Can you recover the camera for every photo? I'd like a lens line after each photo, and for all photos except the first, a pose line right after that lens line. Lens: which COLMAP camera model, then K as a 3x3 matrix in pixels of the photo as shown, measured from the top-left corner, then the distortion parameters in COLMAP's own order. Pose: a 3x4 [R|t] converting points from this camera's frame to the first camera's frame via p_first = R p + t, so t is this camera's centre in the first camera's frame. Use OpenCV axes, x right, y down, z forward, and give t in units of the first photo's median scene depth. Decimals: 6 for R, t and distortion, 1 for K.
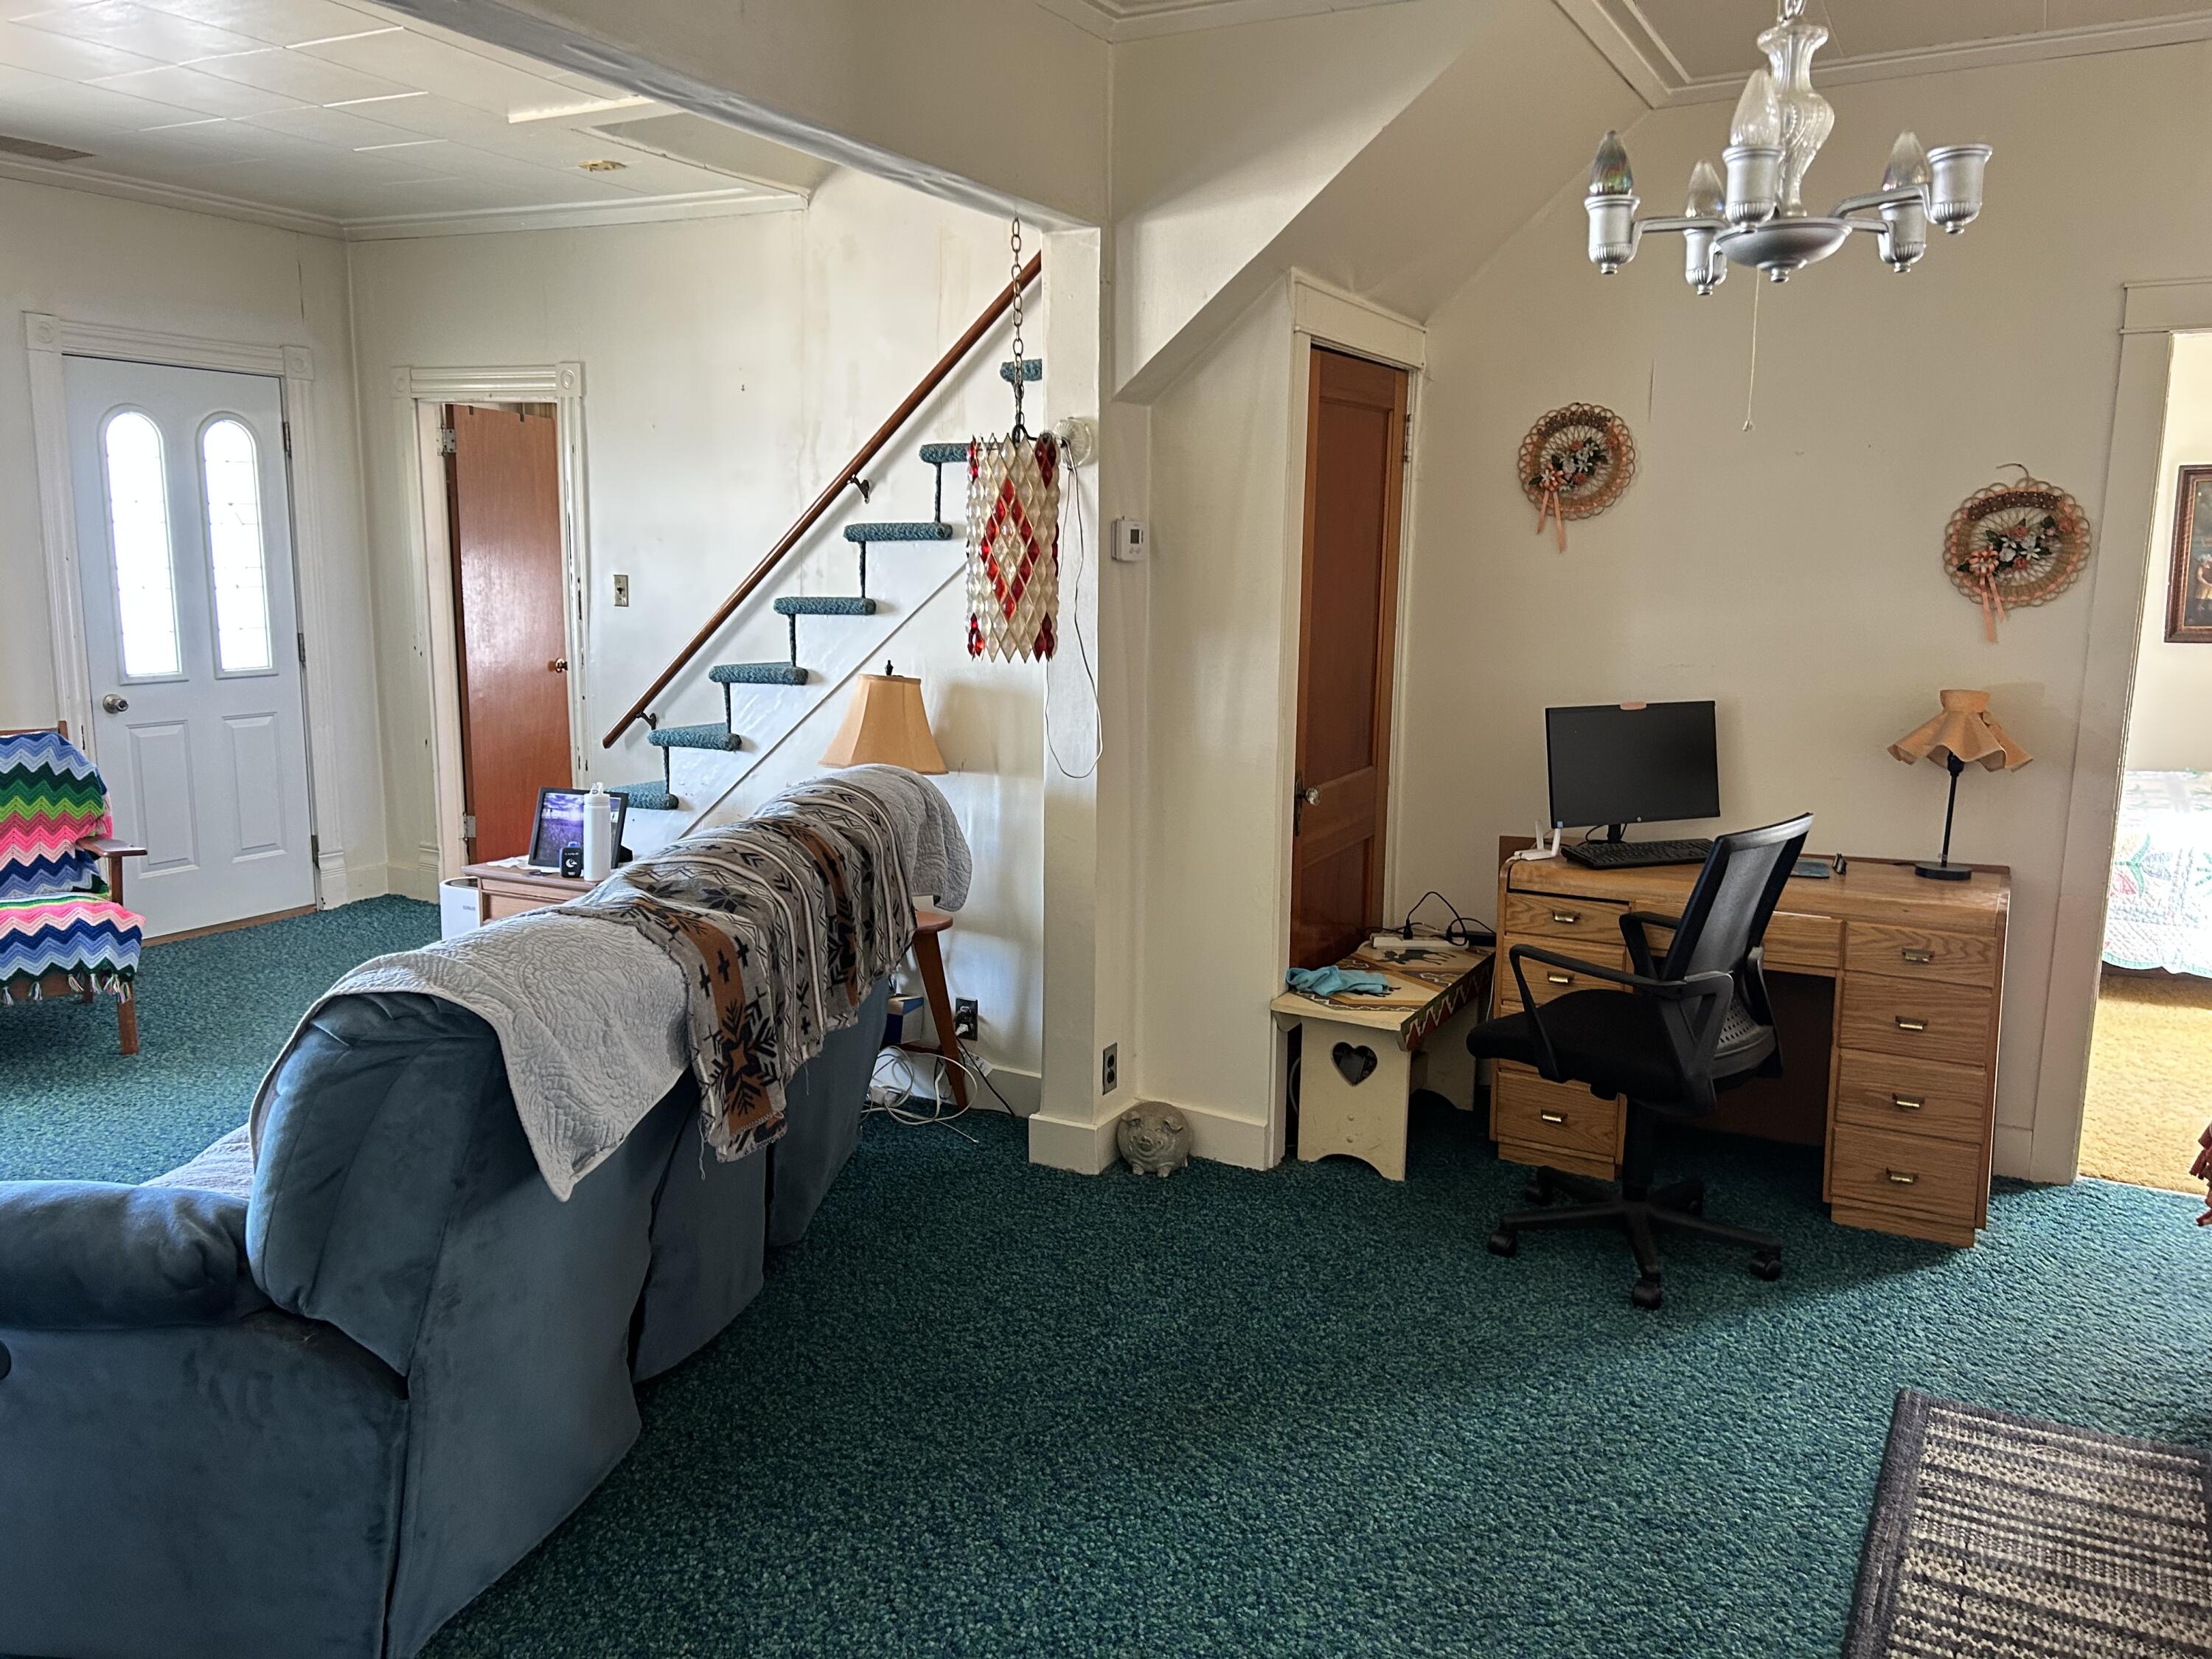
lens RADIAL K [[1743.1, 0, 1106.0], [0, 1743.1, 829.5], [0, 0, 1]] dist [0.133479, -0.189465]
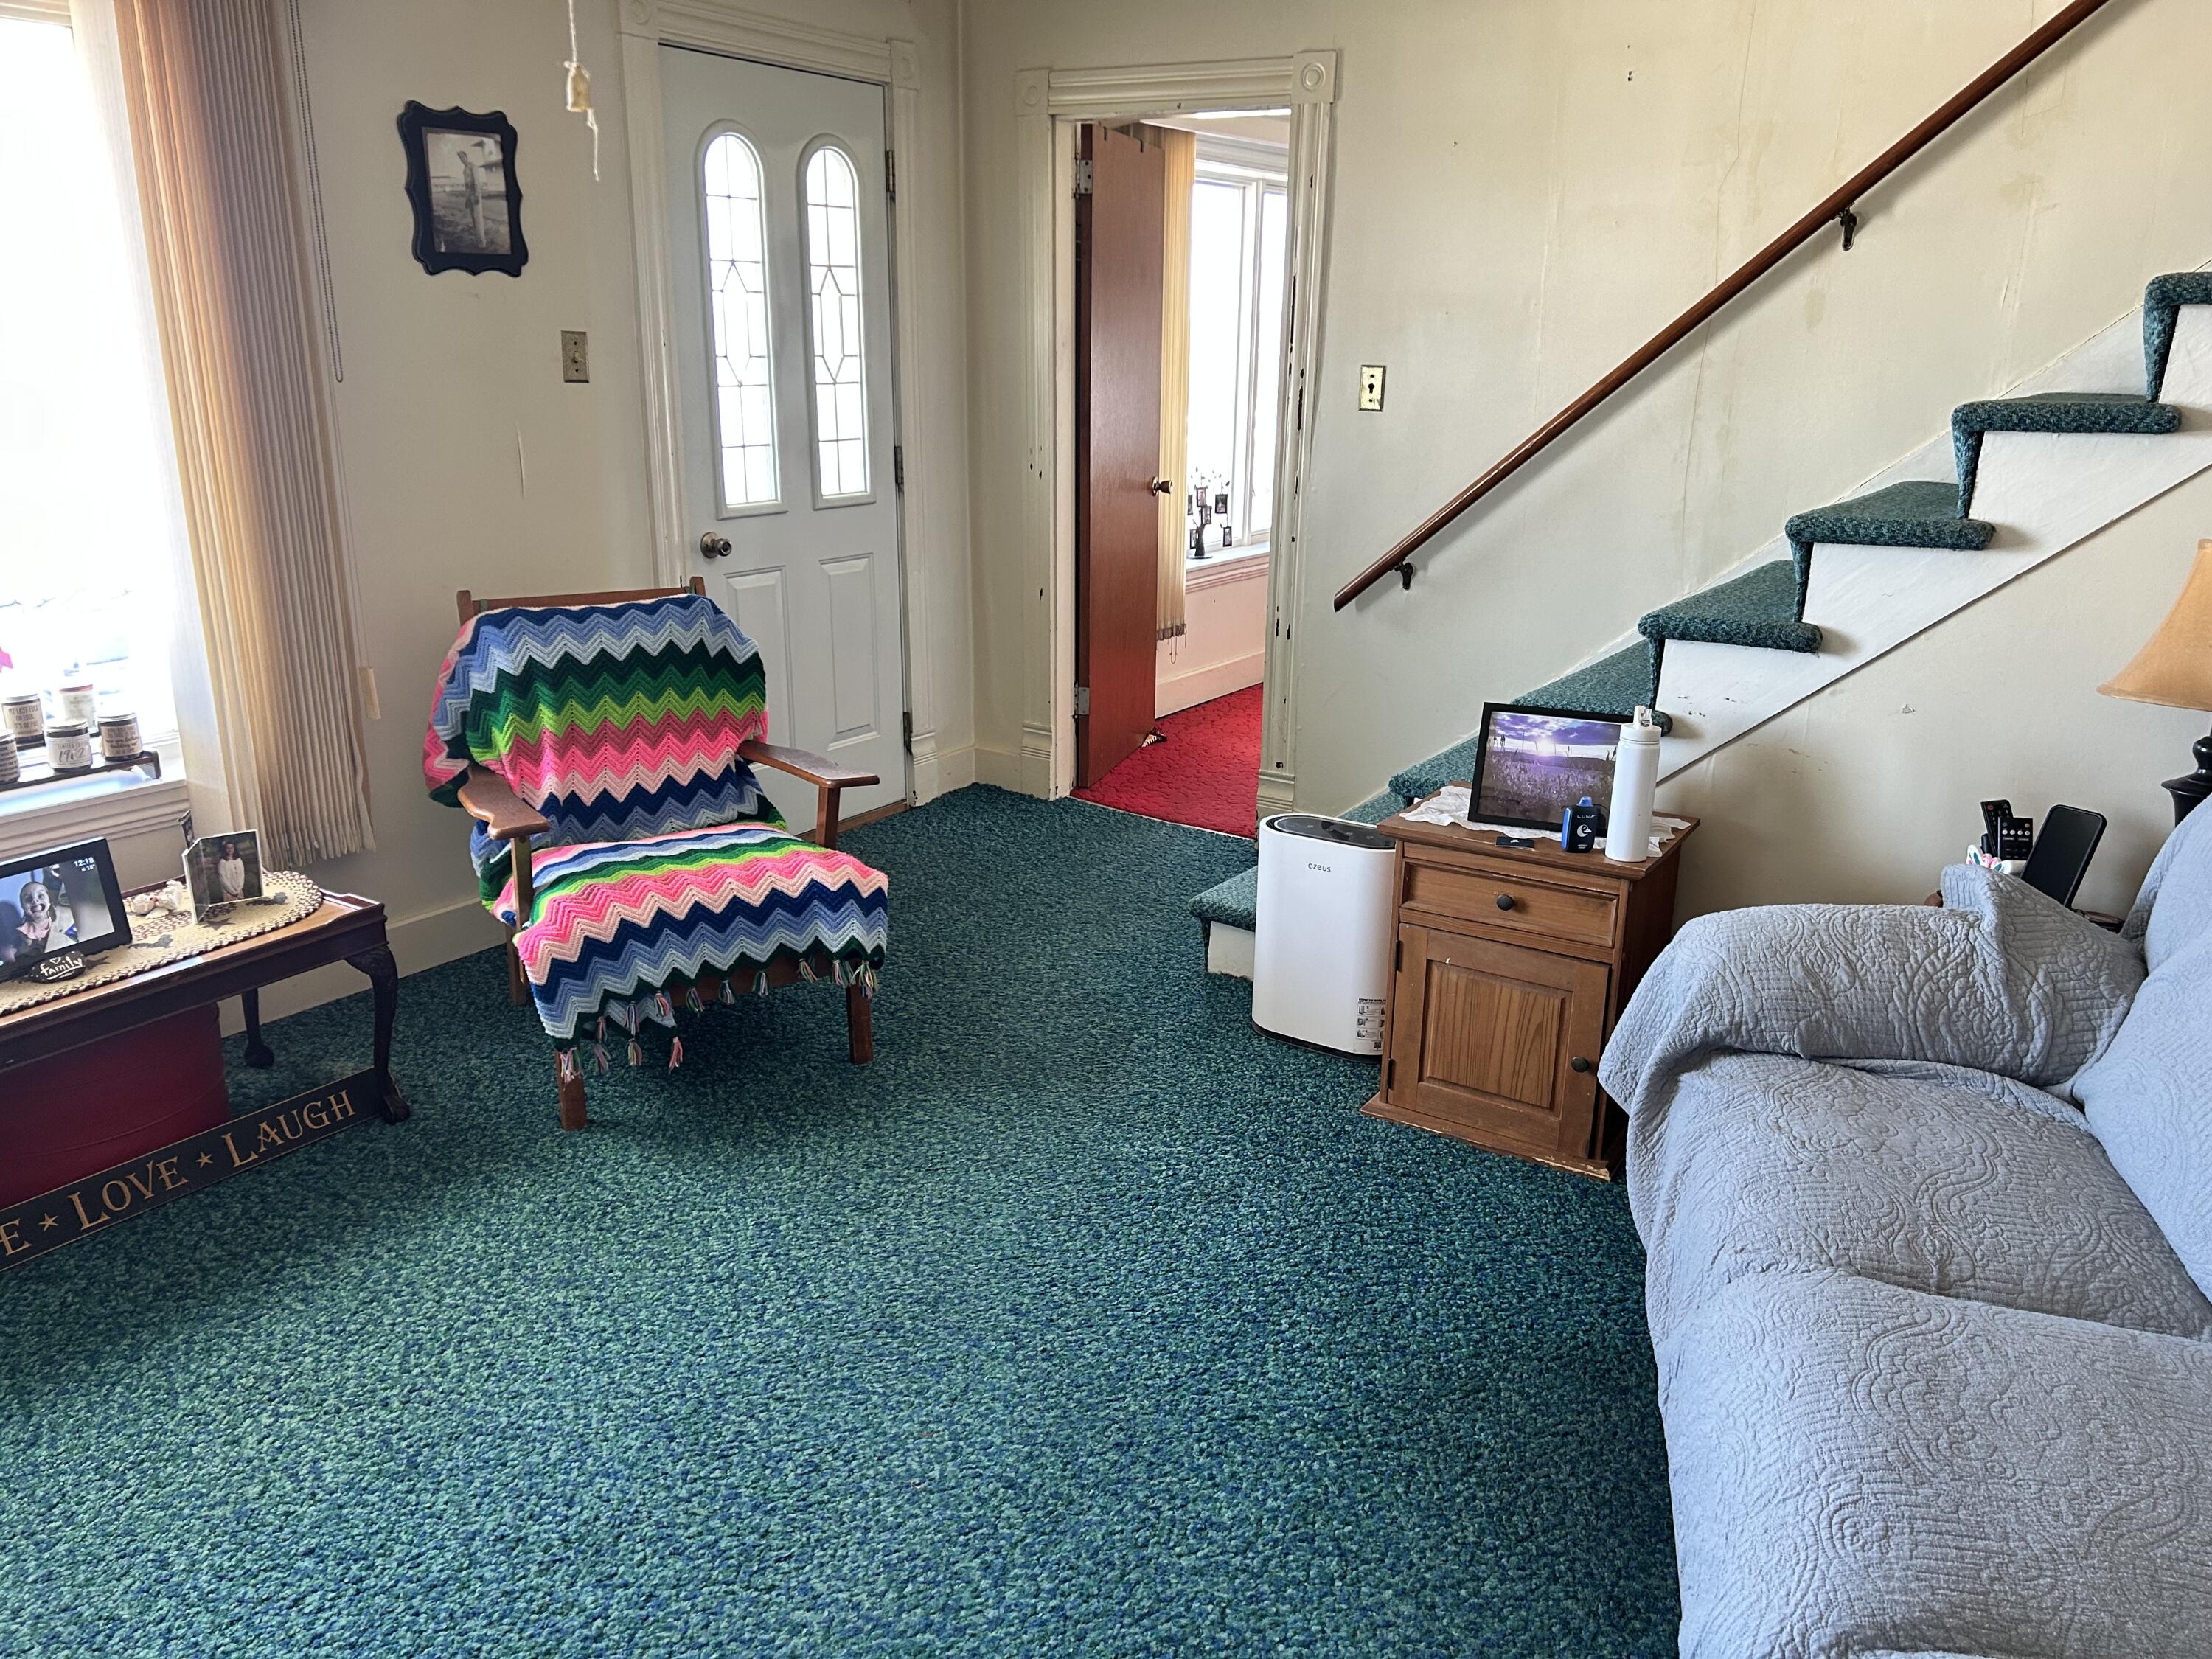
lens RADIAL K [[1743.1, 0, 1106.0], [0, 1743.1, 829.5], [0, 0, 1]] dist [0.133479, -0.189465]
pose [[0.996644, 0.024798, -0.078013, -0.370057], [-0.015280, 0.992618, 0.120315, -0.048394], [0.080421, -0.118720, 0.989666, 0.303139]]
